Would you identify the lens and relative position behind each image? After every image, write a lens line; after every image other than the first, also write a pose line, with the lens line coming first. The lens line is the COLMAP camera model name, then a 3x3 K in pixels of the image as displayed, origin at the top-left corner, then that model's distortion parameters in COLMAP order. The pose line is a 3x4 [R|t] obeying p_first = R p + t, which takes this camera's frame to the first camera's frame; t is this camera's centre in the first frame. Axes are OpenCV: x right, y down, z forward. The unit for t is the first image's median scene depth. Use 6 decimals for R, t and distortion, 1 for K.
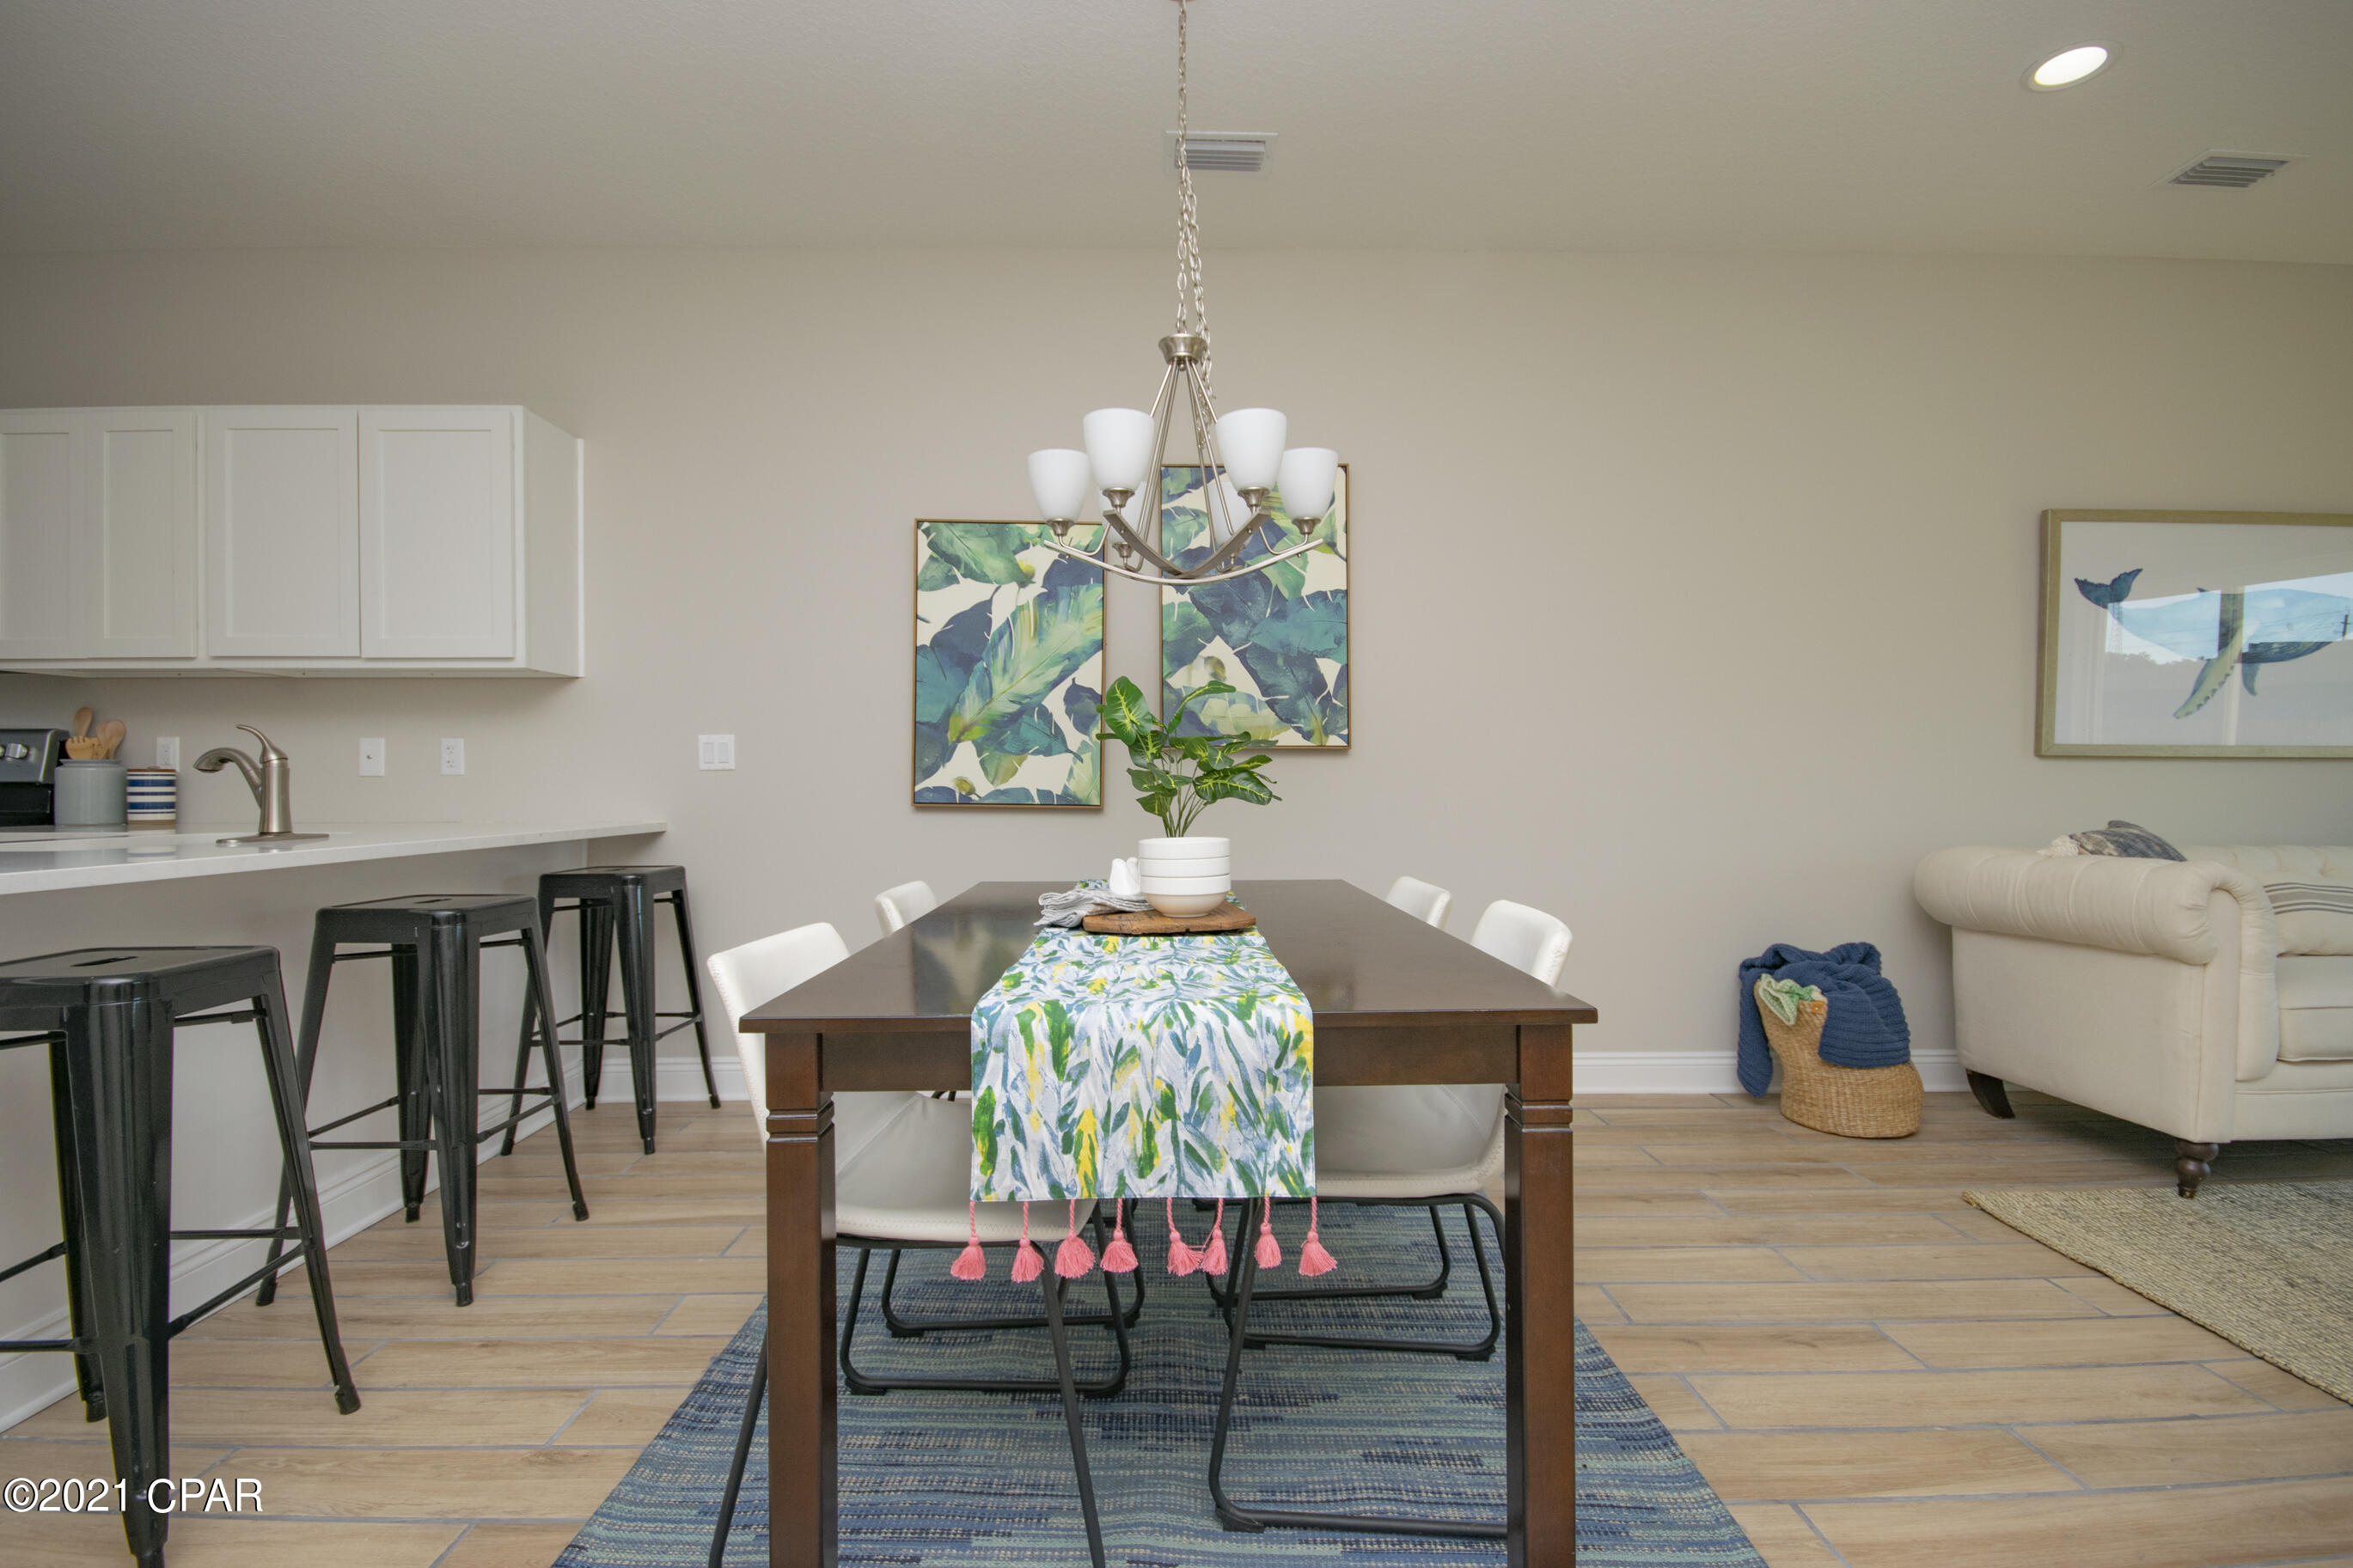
lens RADIAL K [[1040.5, 0, 1170.7], [0, 1040.5, 779.3], [0, 0, 1]] dist [0.004469, -0.007867]
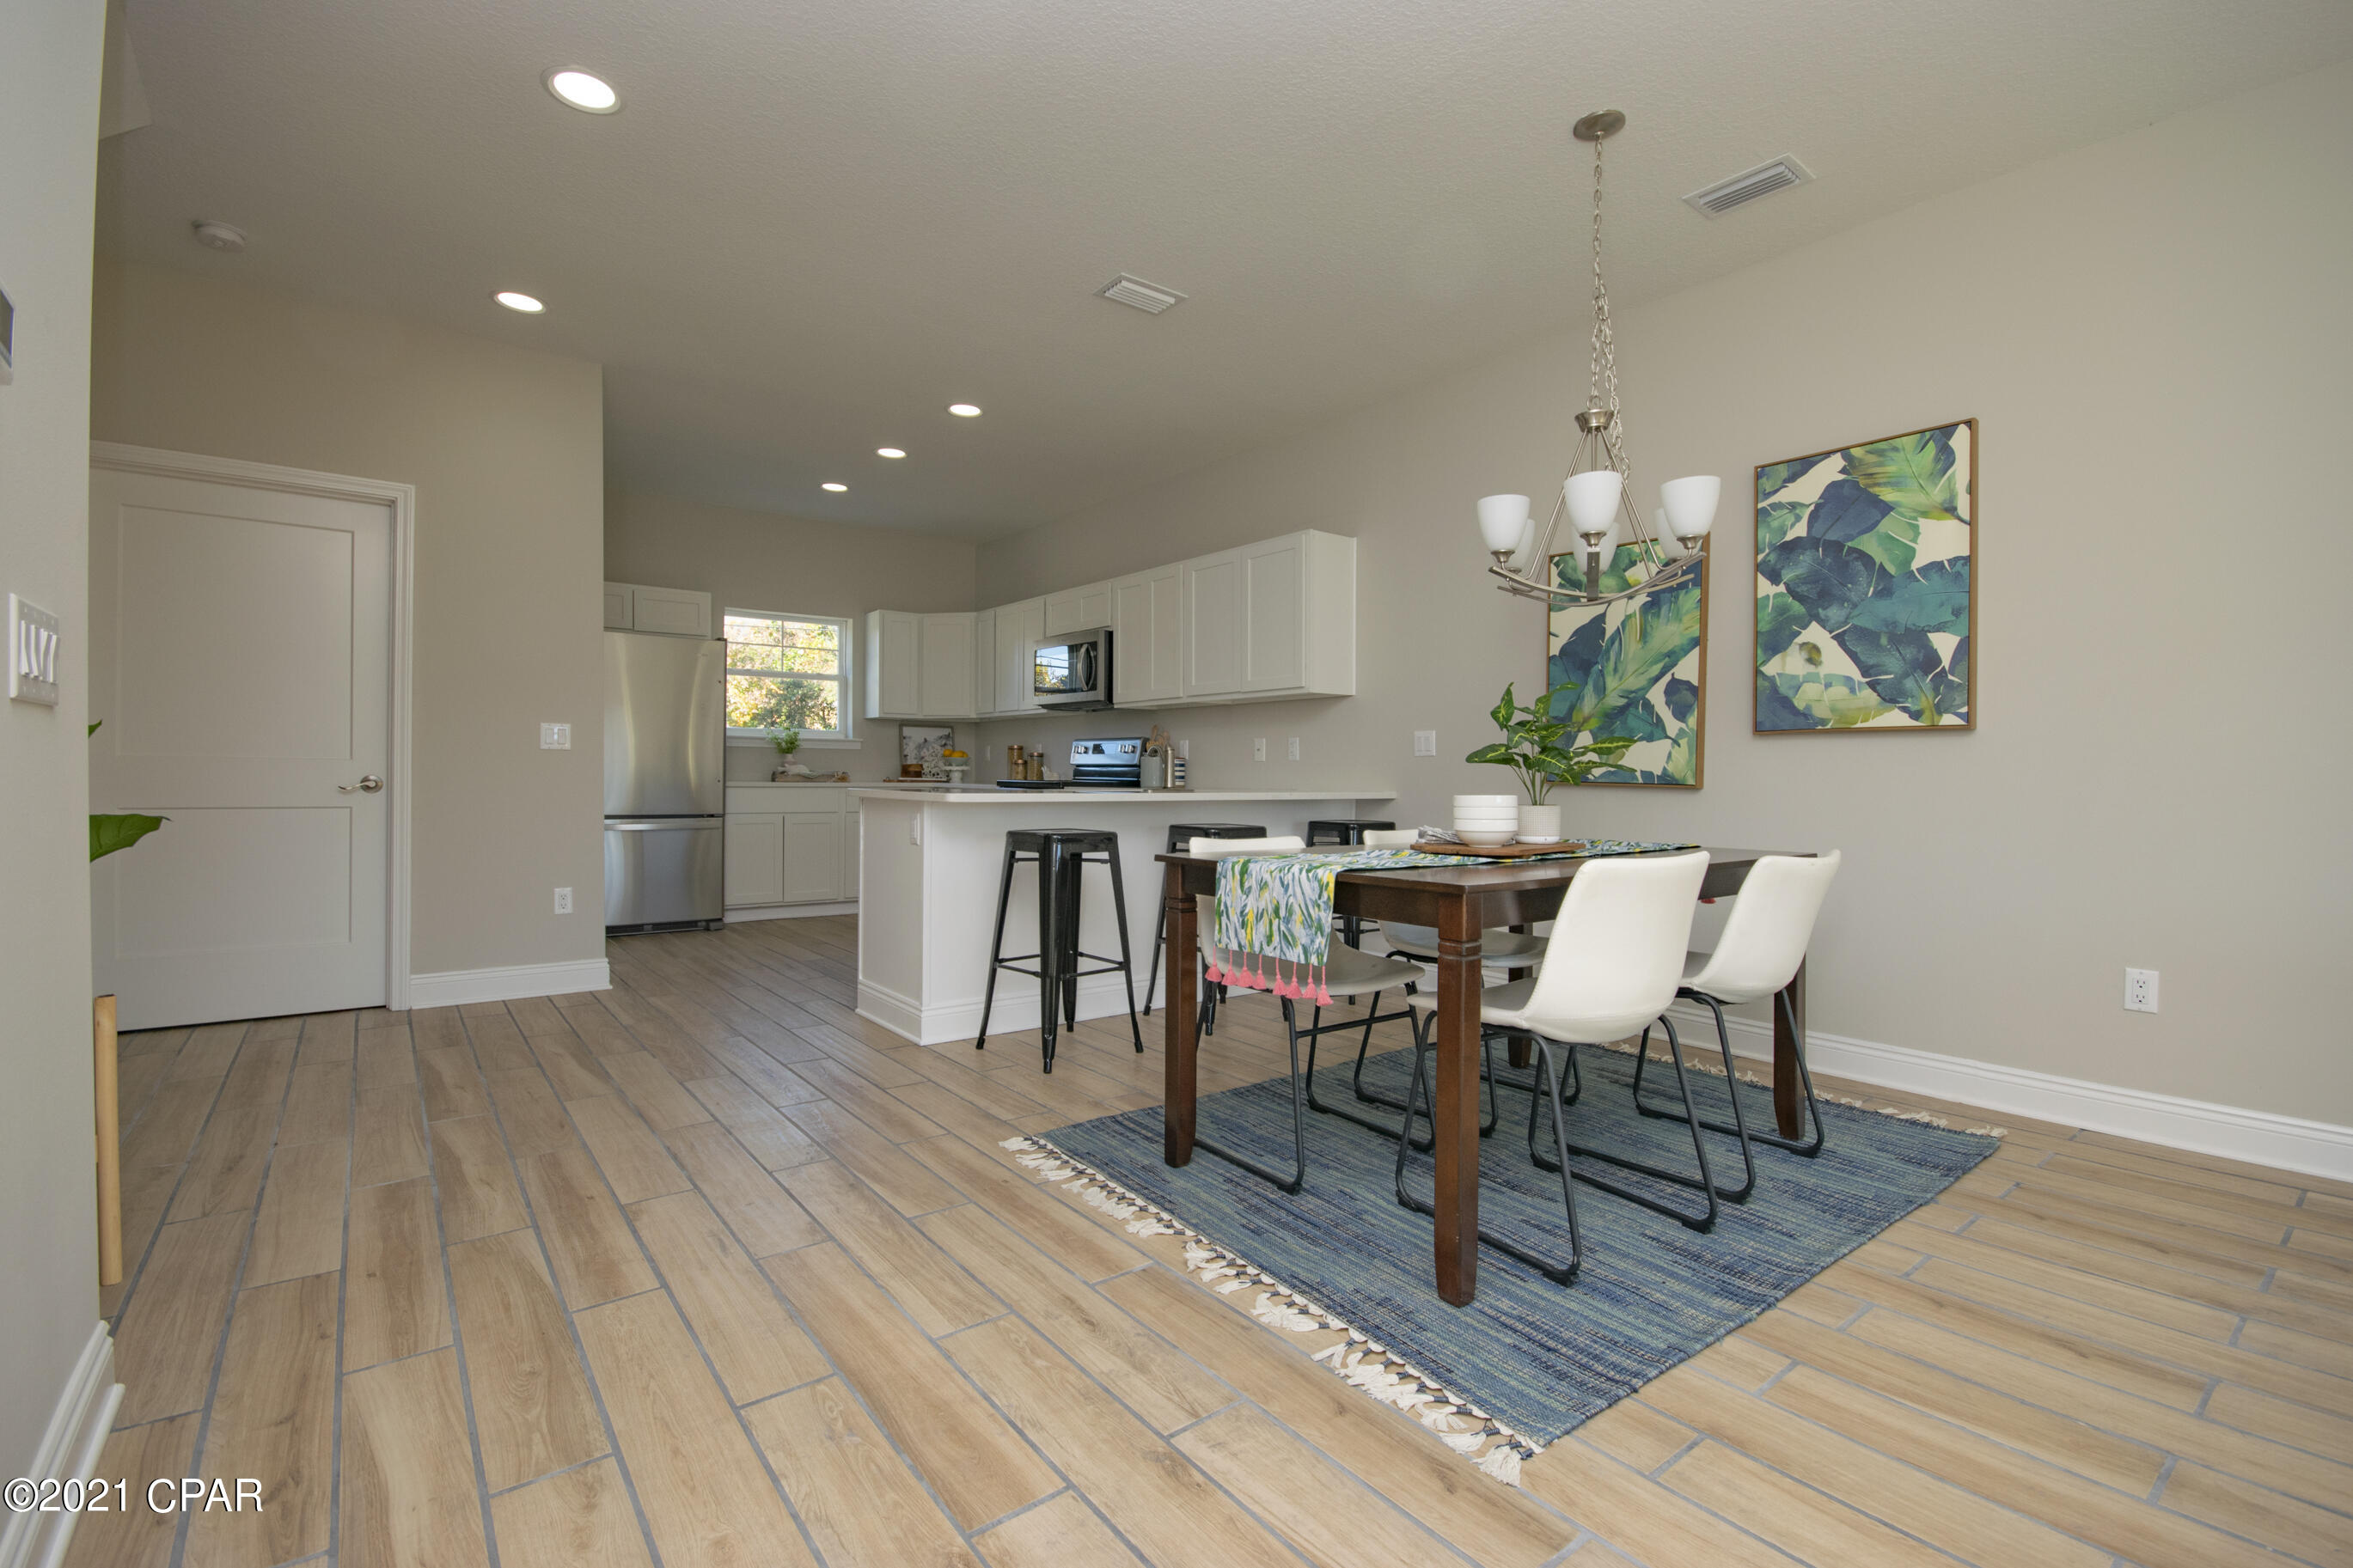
lens RADIAL K [[1040.5, 0, 1170.7], [0, 1040.5, 779.3], [0, 0, 1]] dist [0.004469, -0.007867]
pose [[0.599438, 0.010325, -0.800355, 0.490115], [-0.007956, 0.999944, 0.006940, 0.015537], [0.800382, 0.002207, 0.599487, -0.120961]]
